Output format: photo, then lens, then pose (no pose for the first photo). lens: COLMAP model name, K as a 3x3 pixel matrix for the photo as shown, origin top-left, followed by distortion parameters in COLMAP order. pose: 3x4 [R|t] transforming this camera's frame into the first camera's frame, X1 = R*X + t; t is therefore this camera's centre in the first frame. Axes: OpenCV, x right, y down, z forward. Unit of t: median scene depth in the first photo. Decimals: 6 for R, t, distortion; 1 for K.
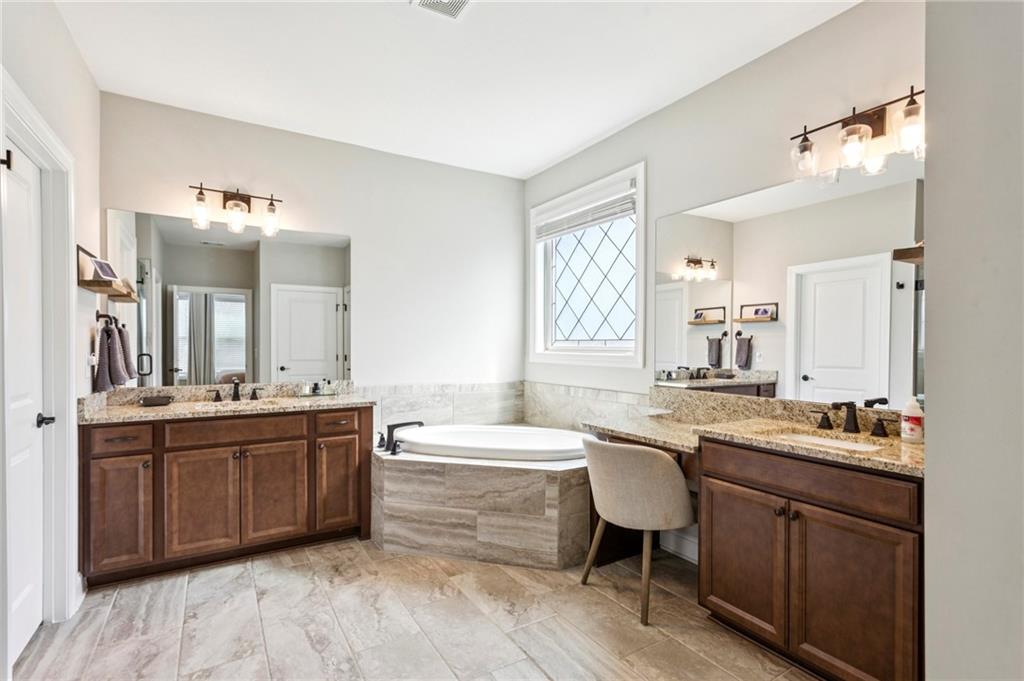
lens RADIAL K [[487.1, 0, 514.6], [0, 487.1, 345.9], [0, 0, 1]] dist [0.000813, -0.000271]
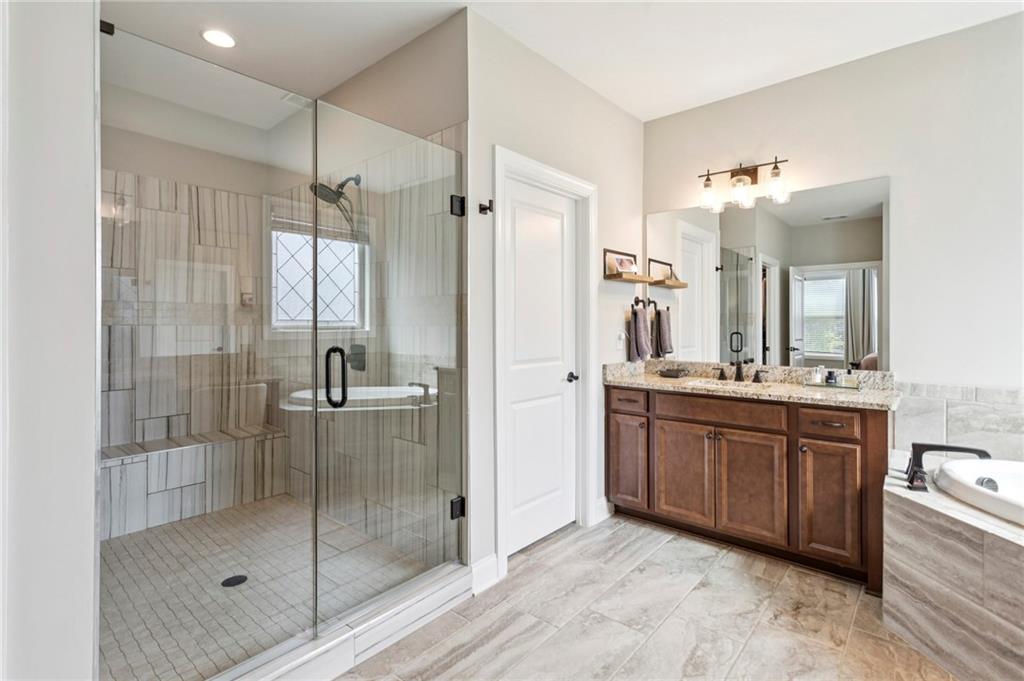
lens RADIAL K [[487.1, 0, 522.3], [0, 487.1, 320.8], [0, 0, 1]] dist [0.000813, -0.000271]
pose [[0.303418, -0.007954, -0.952825, 0.246136], [-0.001348, 0.999961, -0.008777, 0.001006], [0.952857, 0.003948, 0.303395, 0.319861]]
